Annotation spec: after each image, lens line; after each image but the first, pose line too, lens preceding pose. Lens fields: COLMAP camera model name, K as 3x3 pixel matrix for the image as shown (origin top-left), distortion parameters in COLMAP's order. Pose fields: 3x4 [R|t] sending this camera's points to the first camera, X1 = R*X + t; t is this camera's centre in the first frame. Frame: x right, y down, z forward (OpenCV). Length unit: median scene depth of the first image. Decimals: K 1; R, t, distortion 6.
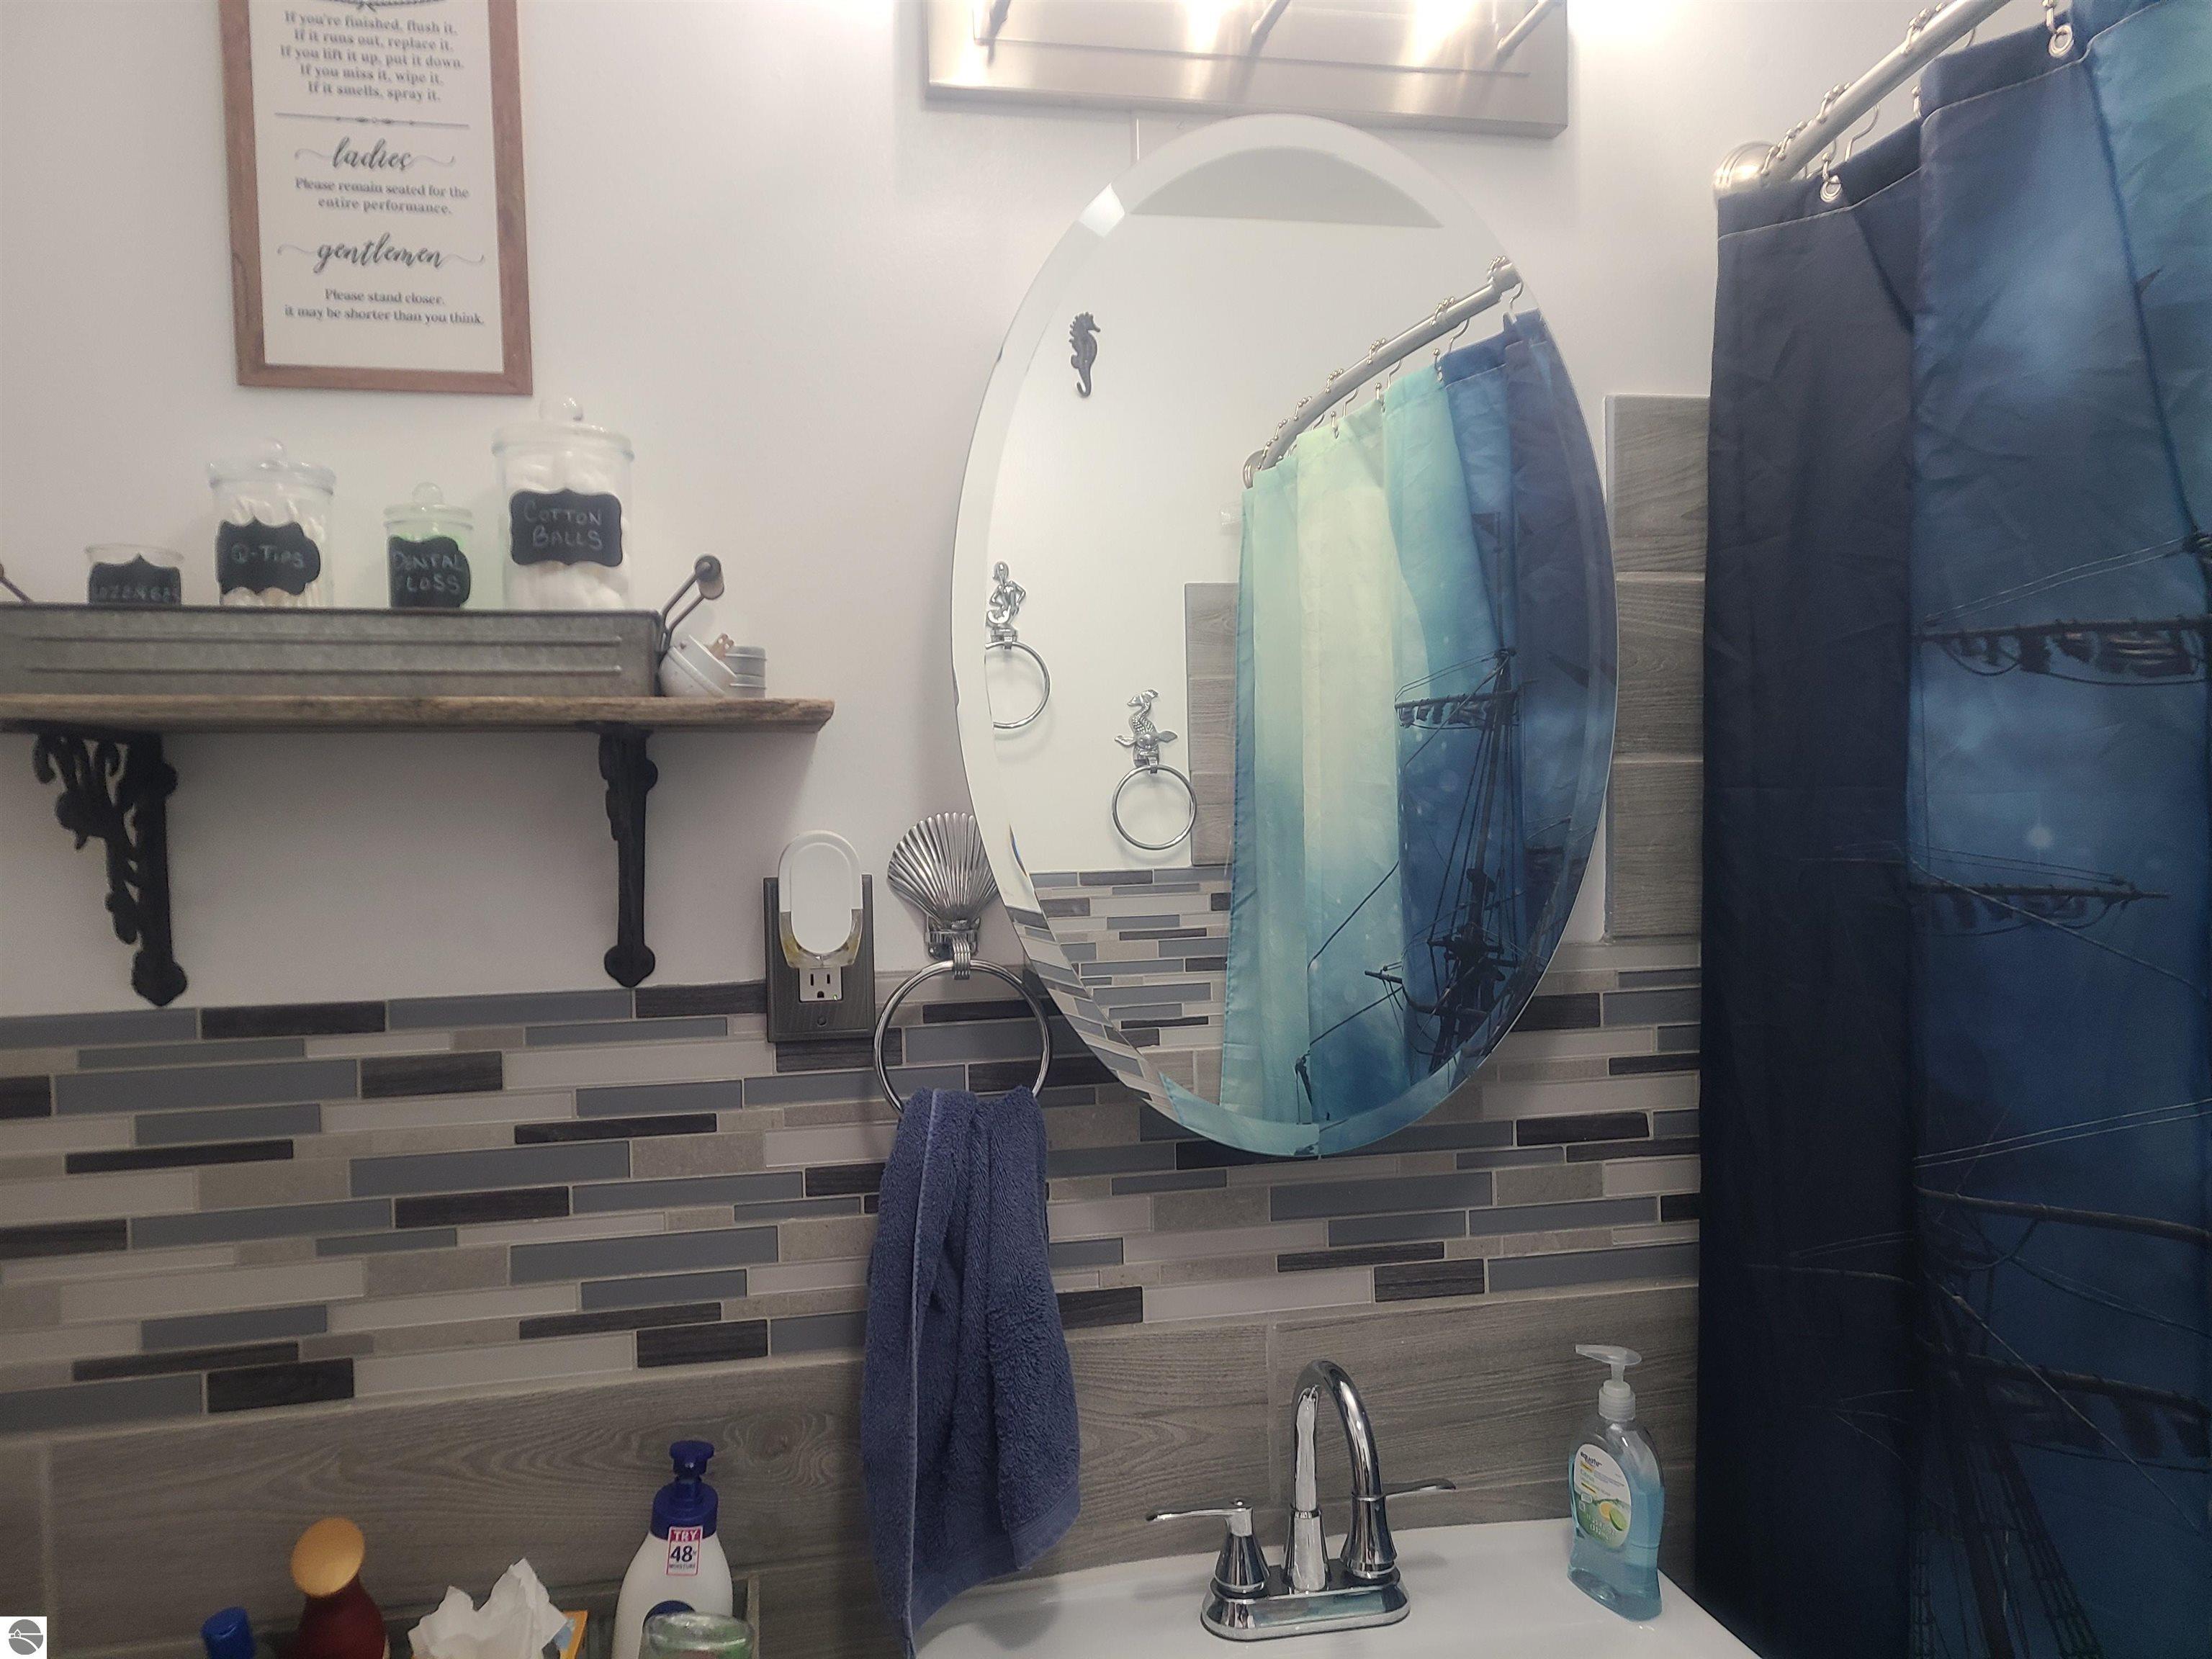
lens RADIAL K [[1675.0, 0, 1106.0], [0, 1675.0, 829.5], [0, 0, 1]] dist [0.058396, -0.033199]
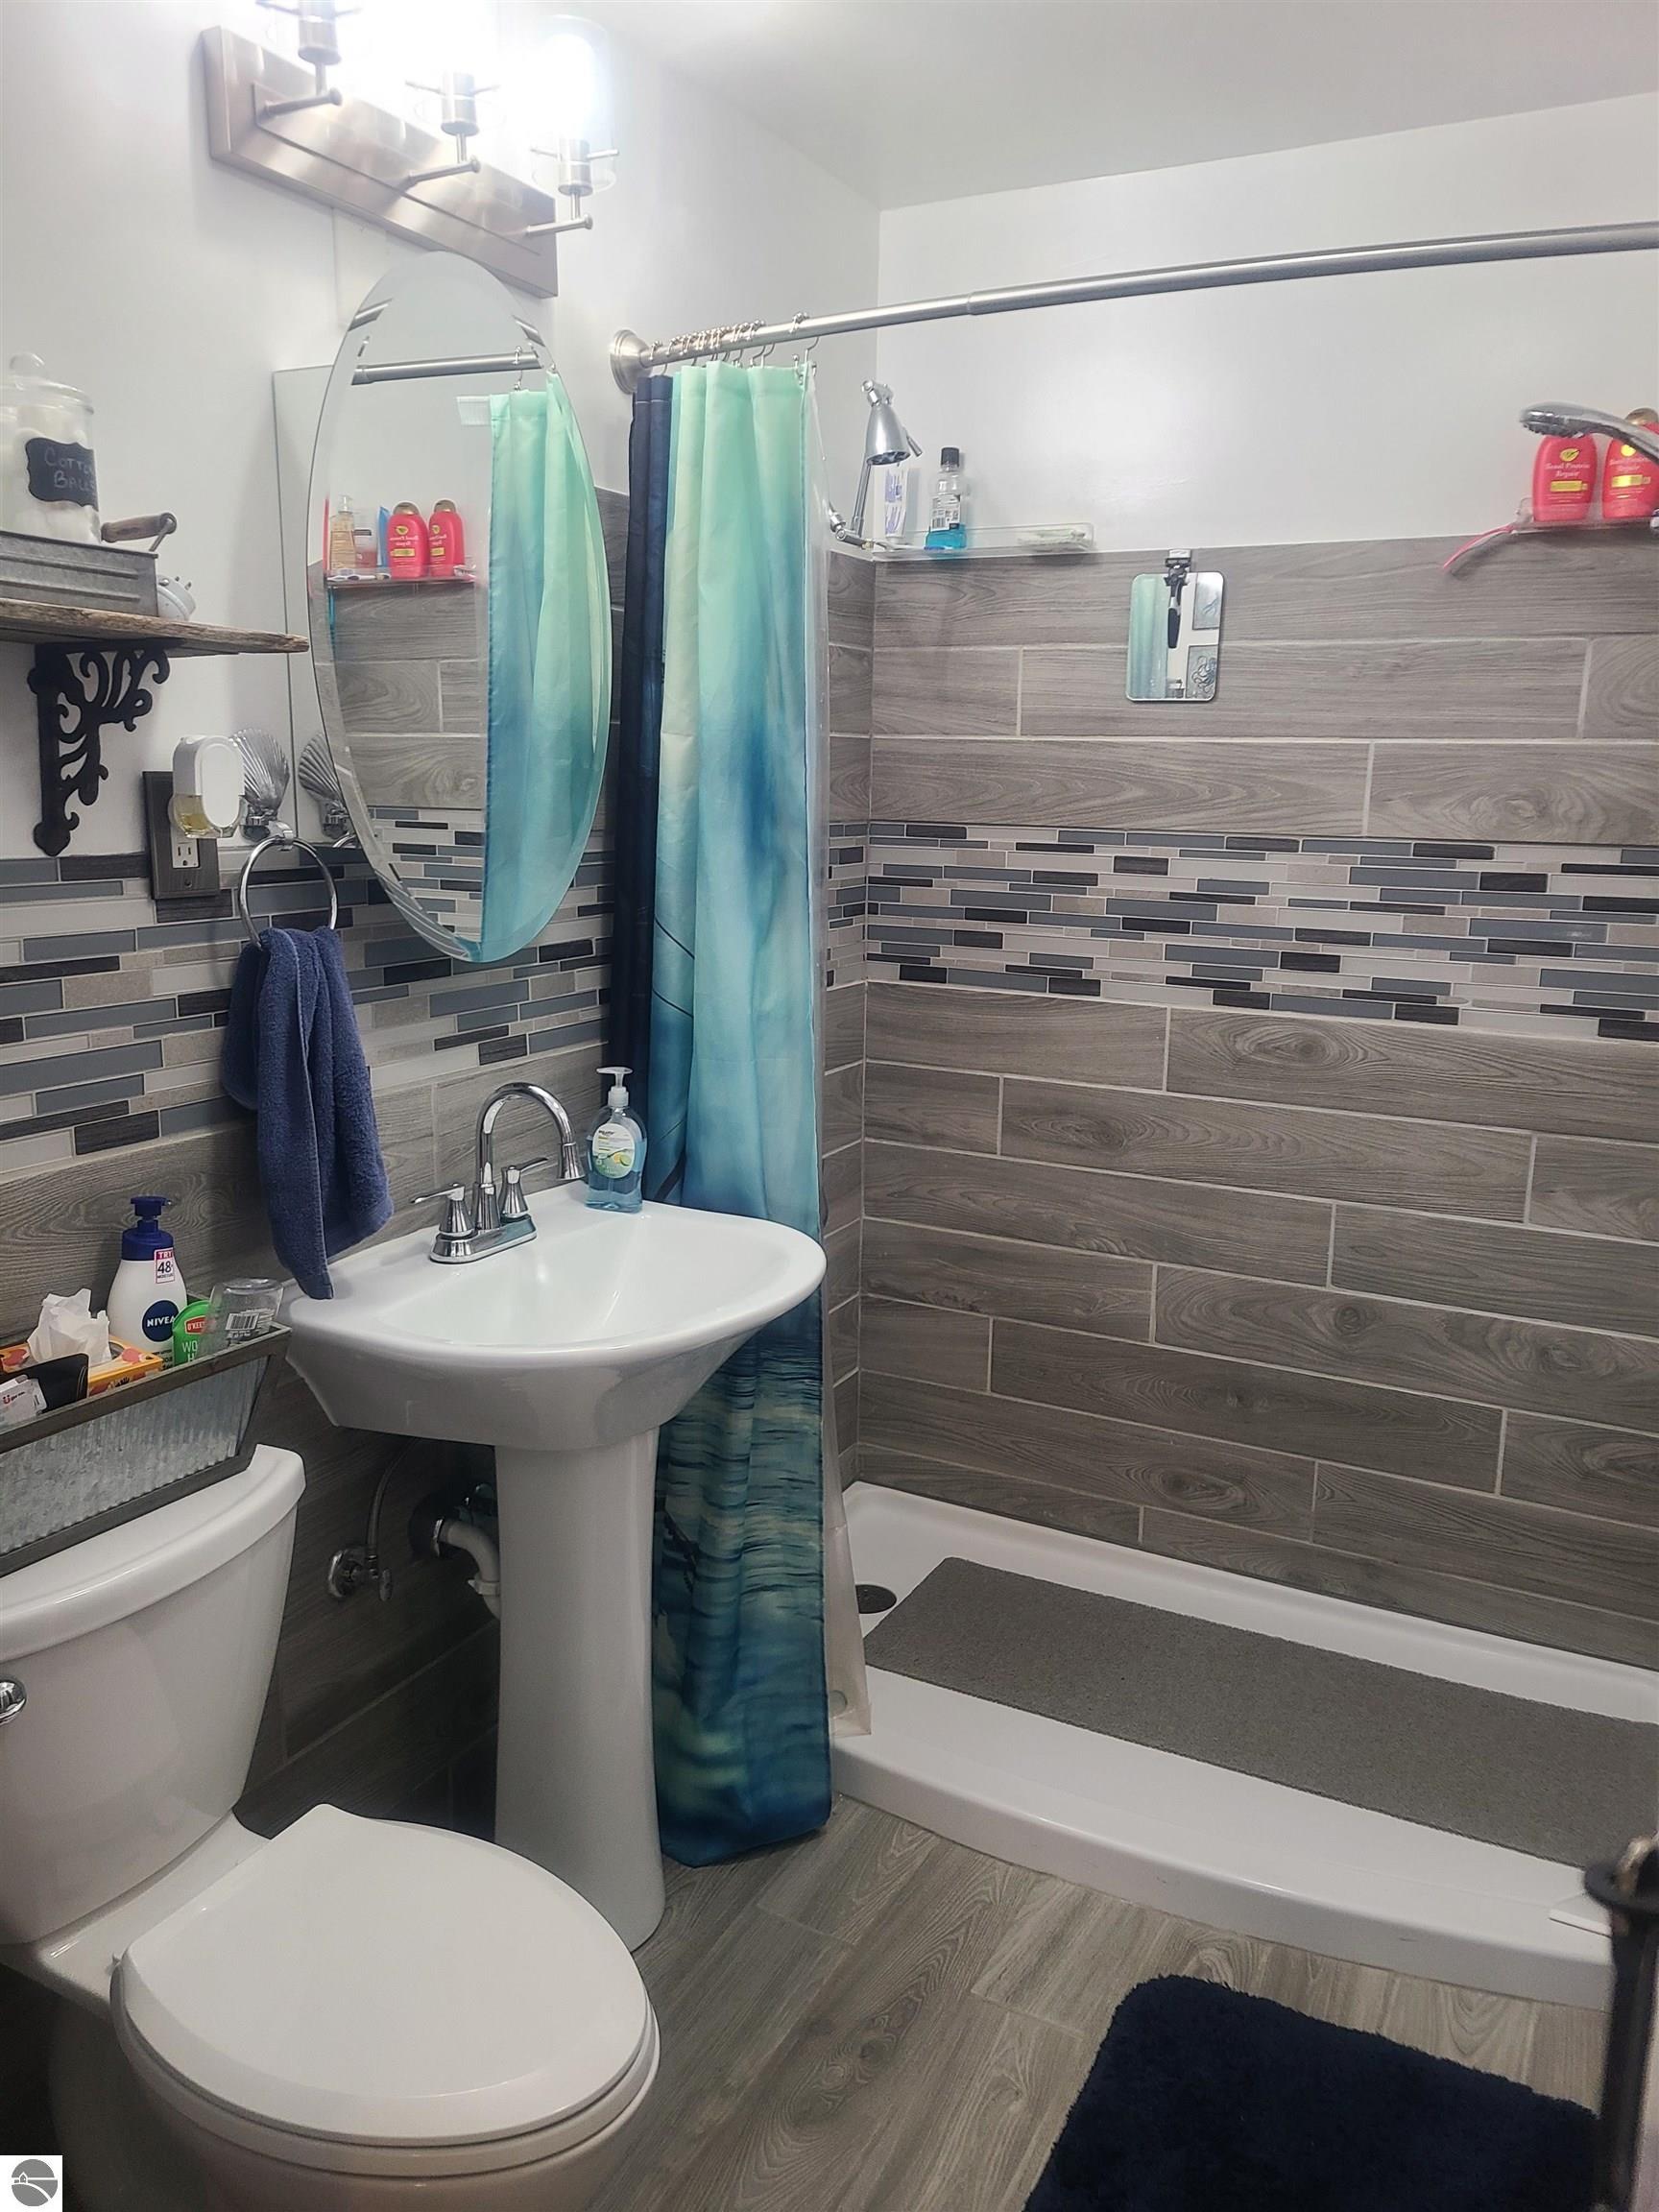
lens RADIAL K [[1675.0, 0, 857.4], [0, 1675.0, 1100.3], [0, 0, 1]] dist [0.058396, -0.033199]
pose [[0.620521, -0.120578, 0.774864, -0.894554], [0.000318, 0.988147, 0.153512, 0.078584], [-0.784190, -0.095011, 0.613204, -0.251441]]
